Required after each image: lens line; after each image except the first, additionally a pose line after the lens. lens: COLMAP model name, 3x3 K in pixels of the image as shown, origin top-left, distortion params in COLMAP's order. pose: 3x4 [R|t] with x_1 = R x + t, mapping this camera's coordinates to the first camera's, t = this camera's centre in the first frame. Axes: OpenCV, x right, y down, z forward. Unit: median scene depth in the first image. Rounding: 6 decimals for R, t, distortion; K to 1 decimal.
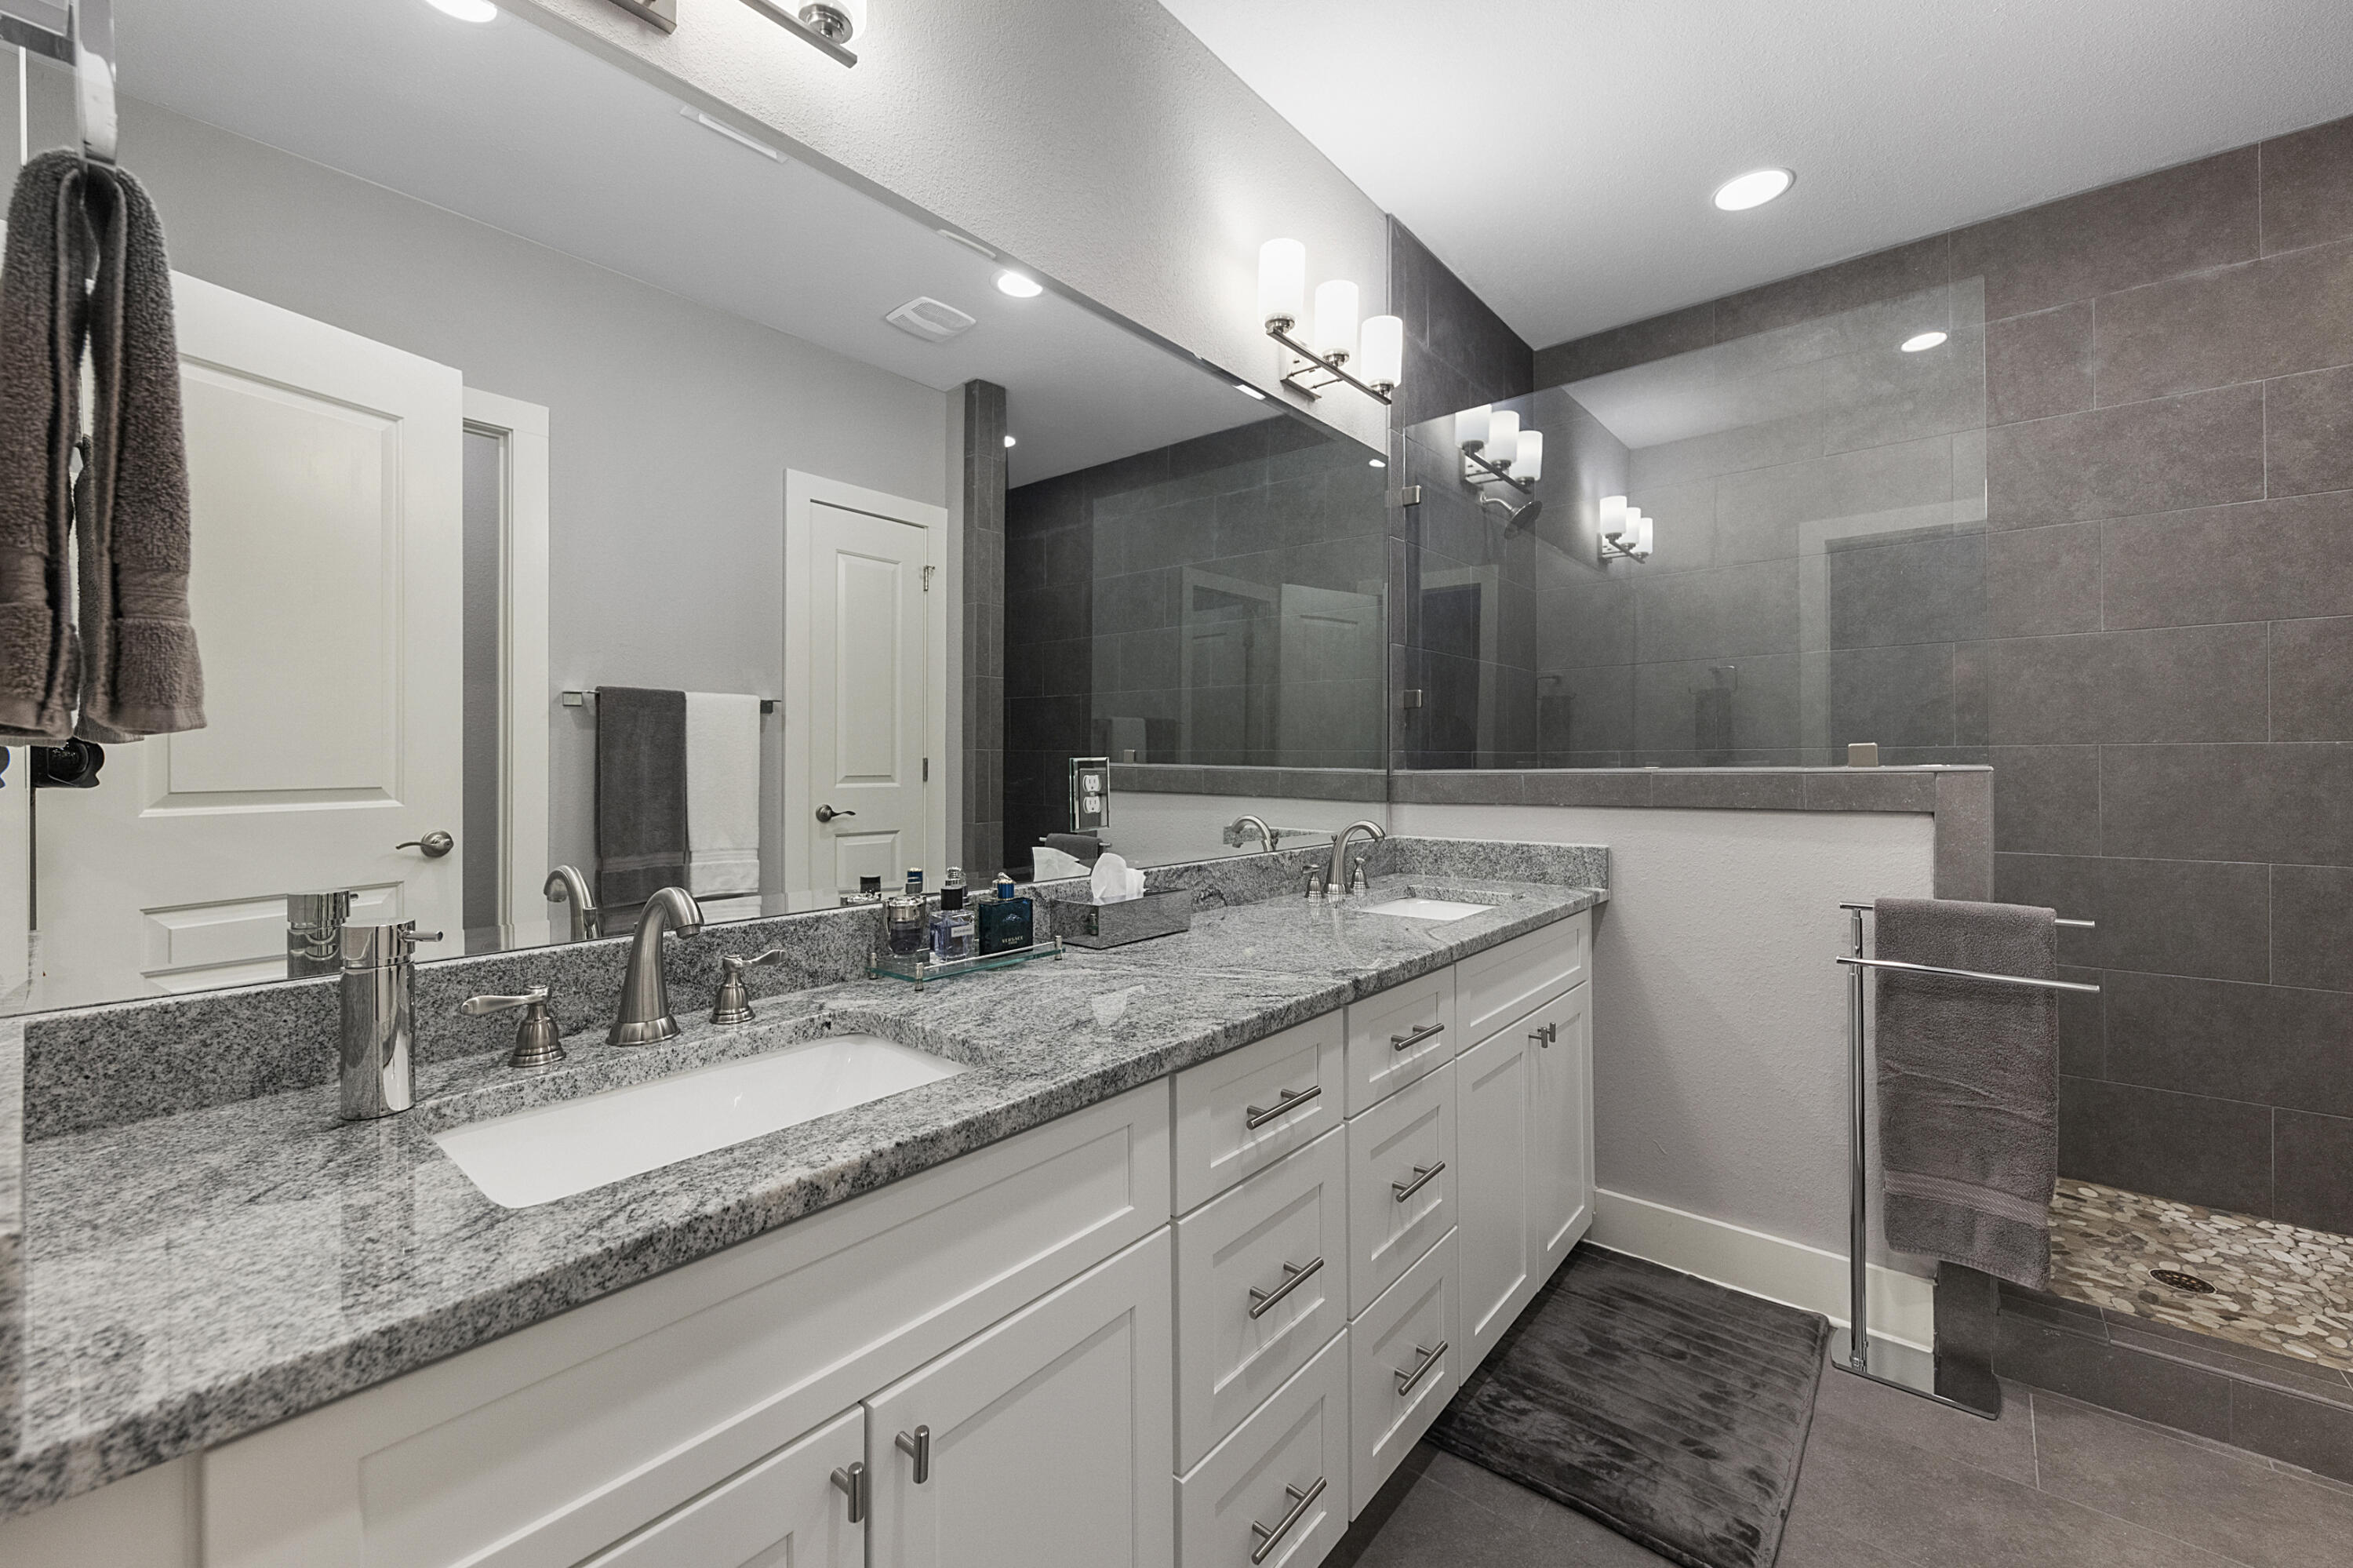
lens RADIAL K [[931.2, 0, 1175.7], [0, 931.2, 750.7], [0, 0, 1]] dist [0.002403, -0.000014]
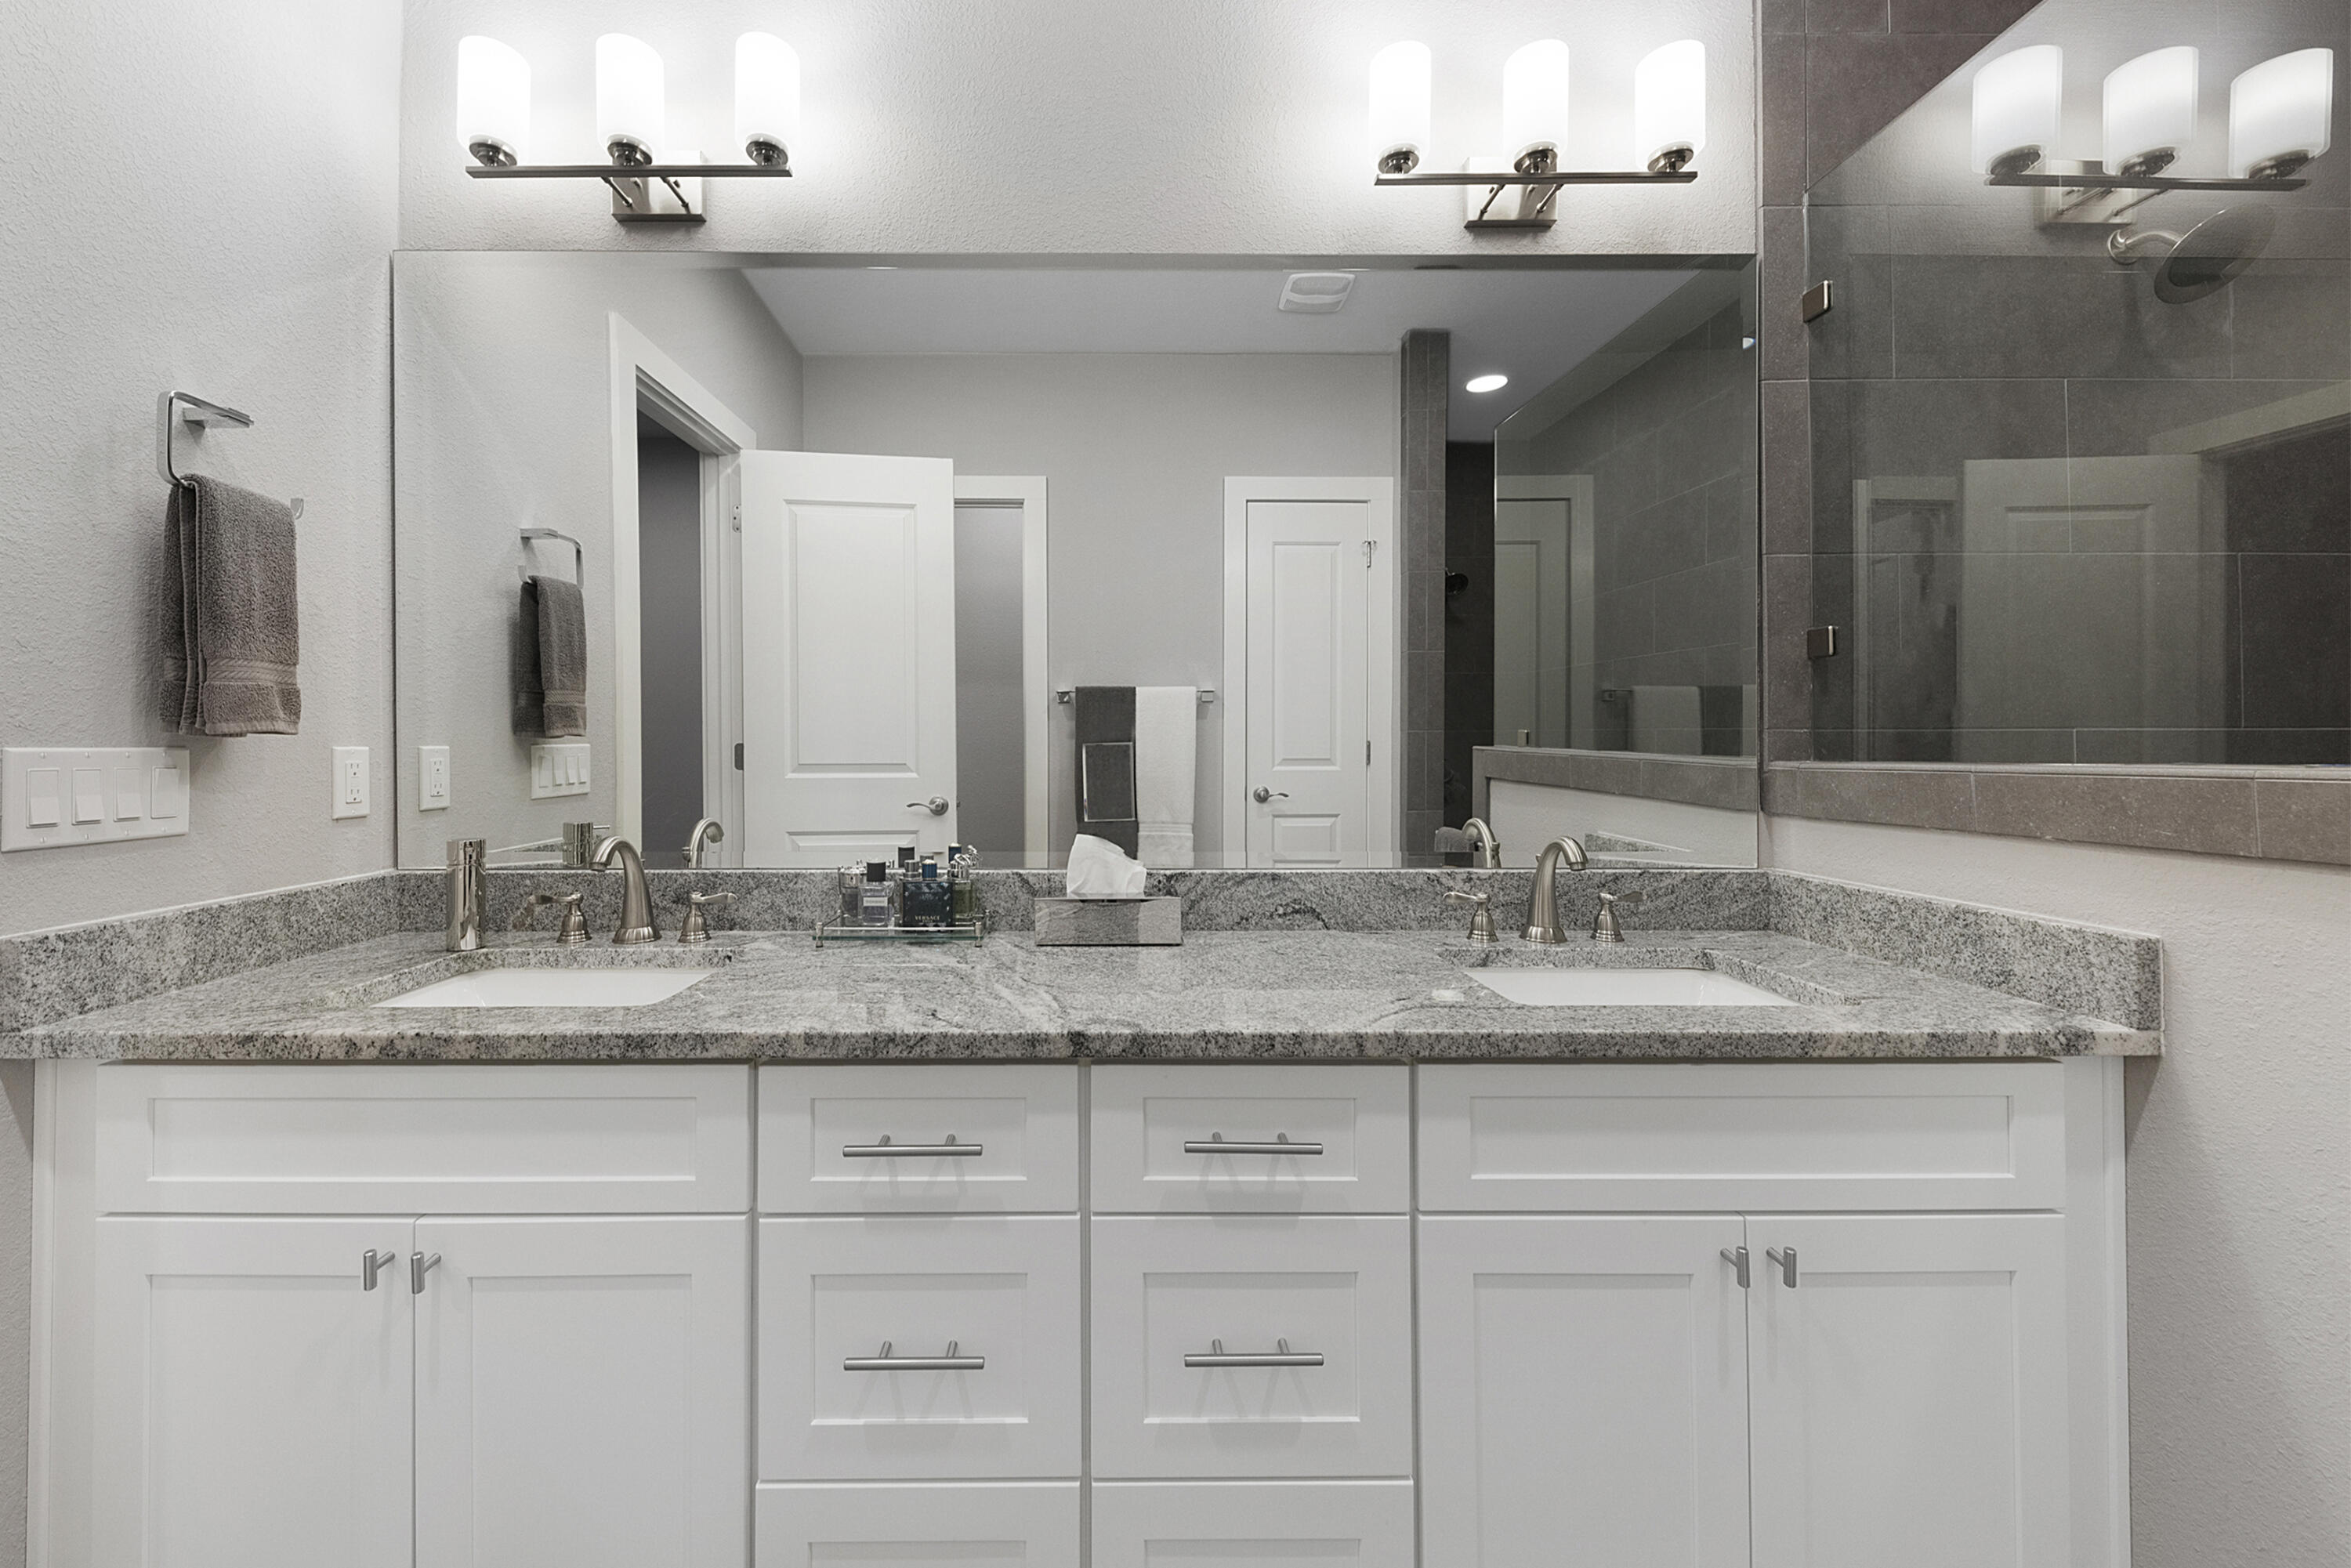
lens RADIAL K [[908.6, 0, 1109.4], [0, 908.6, 729.0], [0, 0, 1]] dist [0.011037, -0.006240]
pose [[0.640714, -0.012556, -0.767677, 0.468609], [0.009021, 0.999920, -0.008825, 0.001079], [0.767726, -0.001271, 0.640777, 0.318970]]
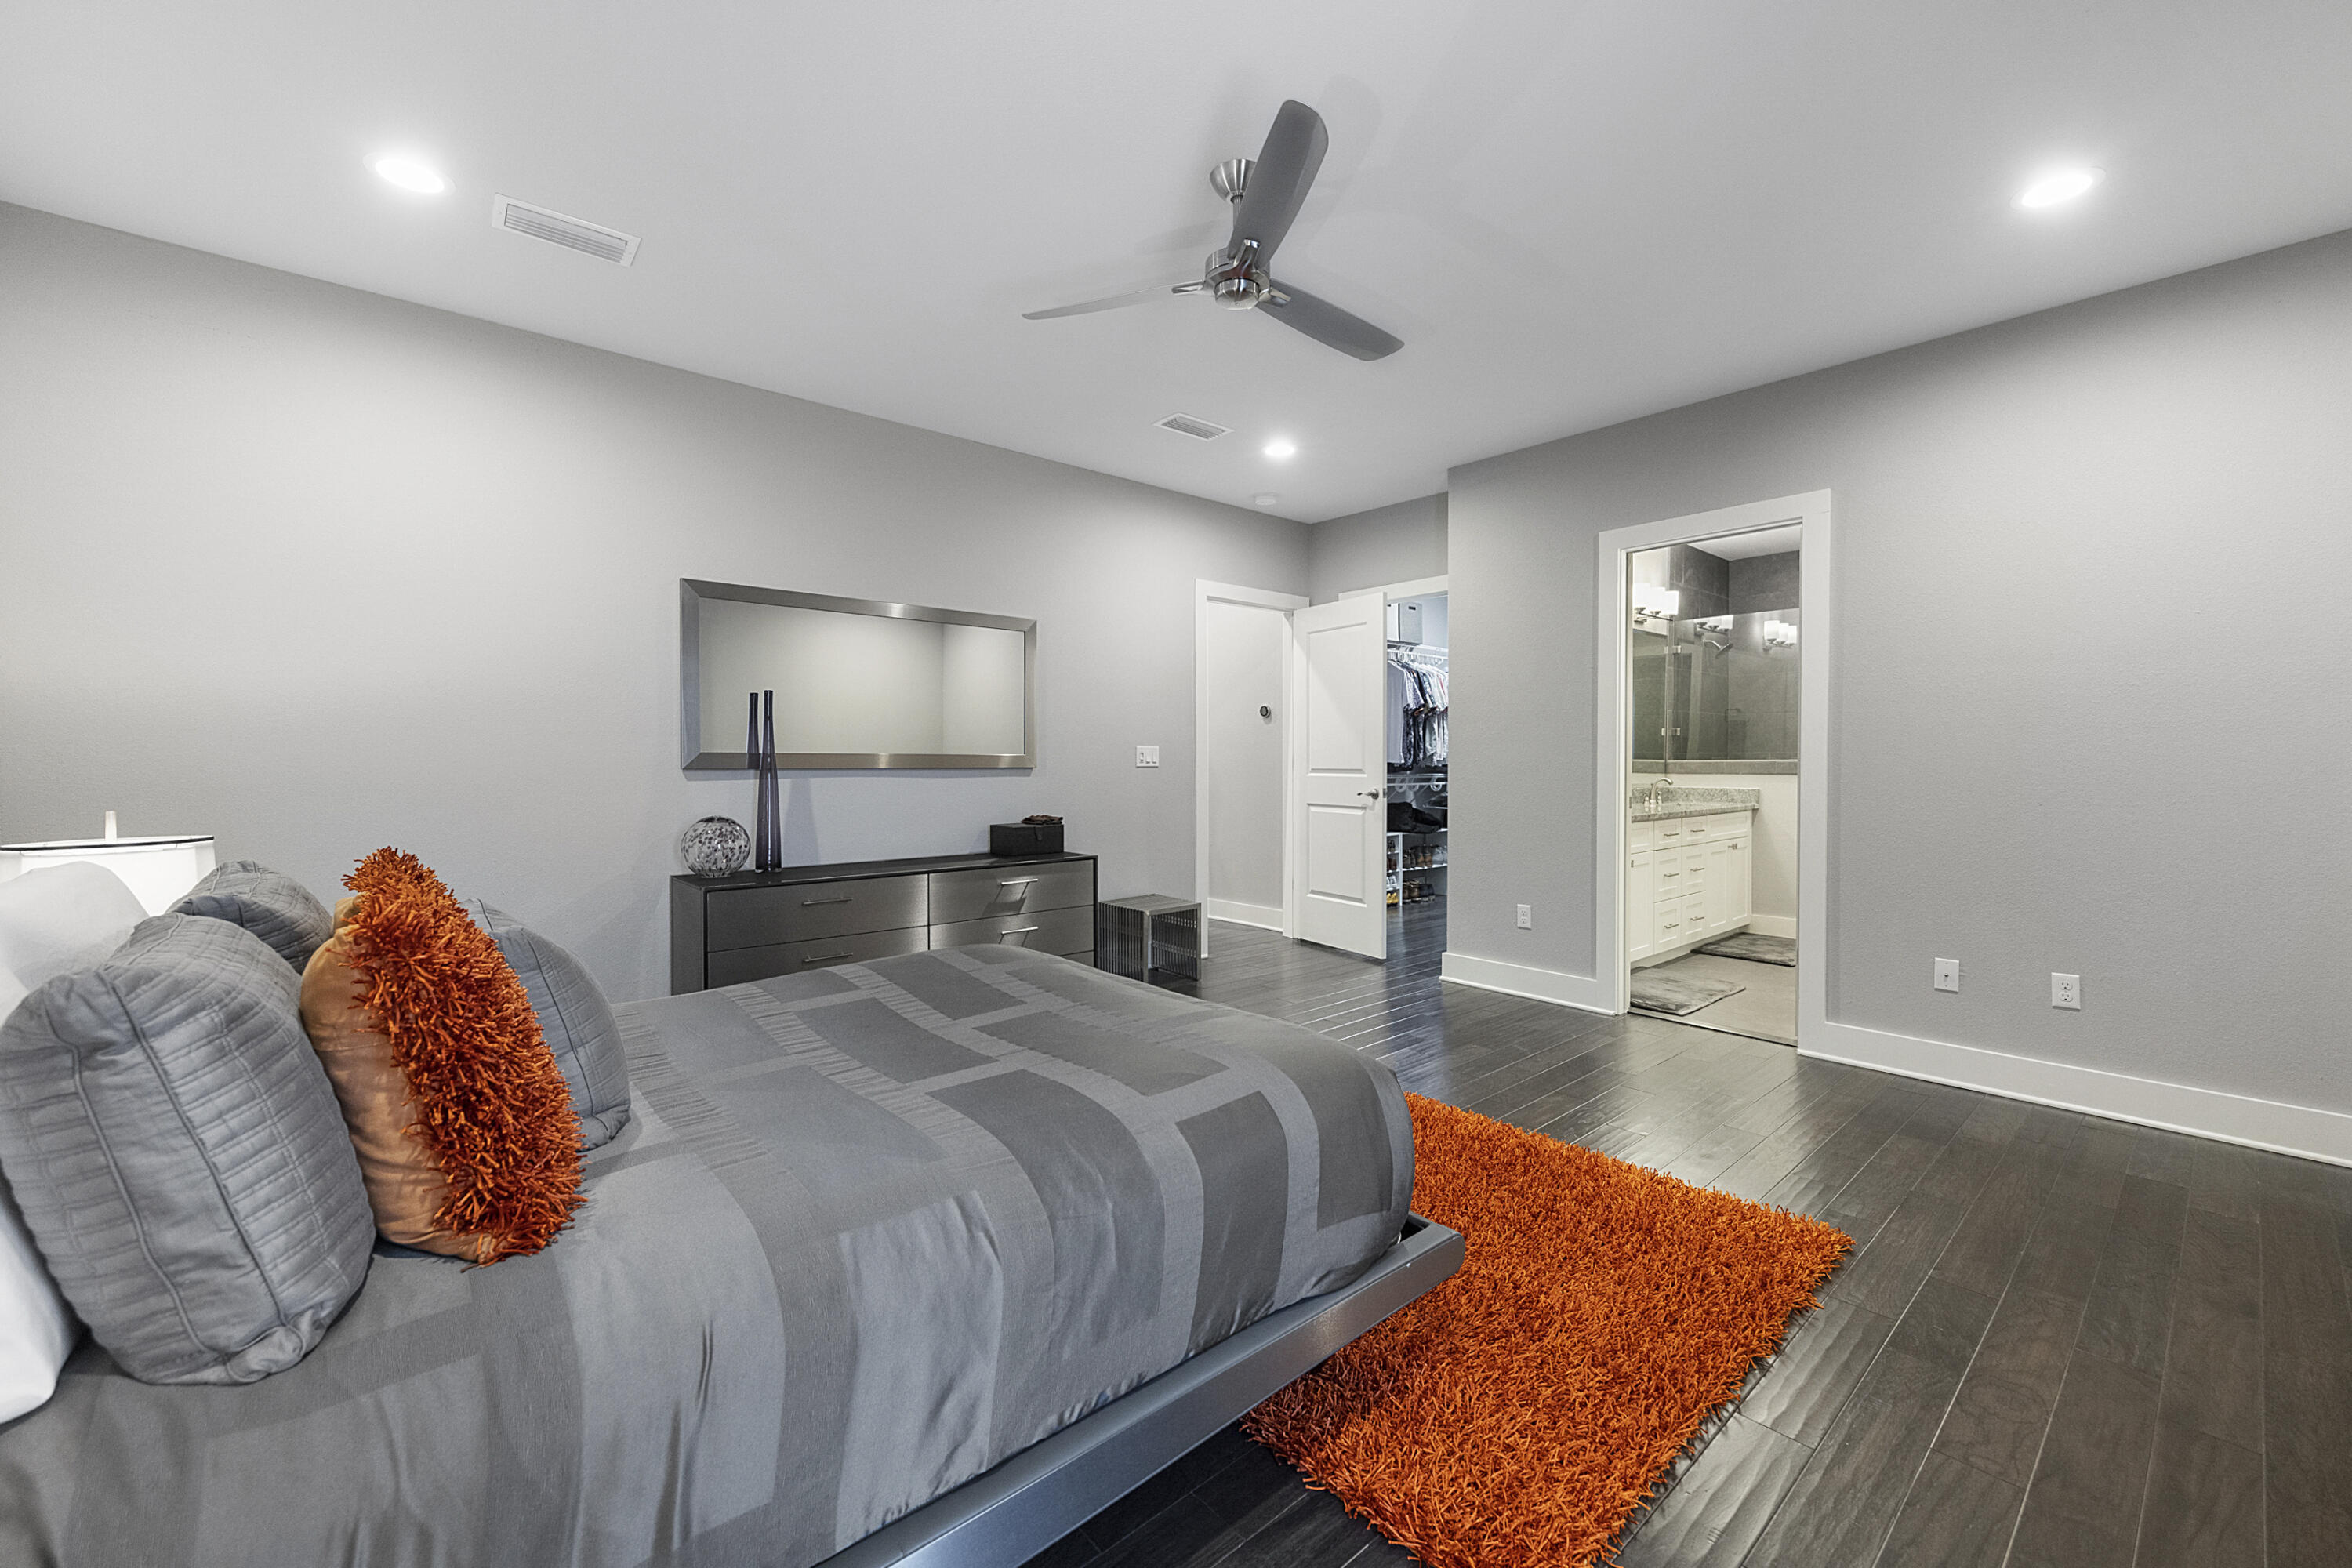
lens RADIAL K [[930.8, 0, 1175.2], [0, 930.8, 750.8], [0, 0, 1]] dist [0.002403, -0.000014]
pose [[0.987855, 0.004075, -0.155323, -0.766675], [-0.003132, 0.999975, 0.006318, -0.018296], [0.155345, -0.005755, 0.987843, -1.875478]]
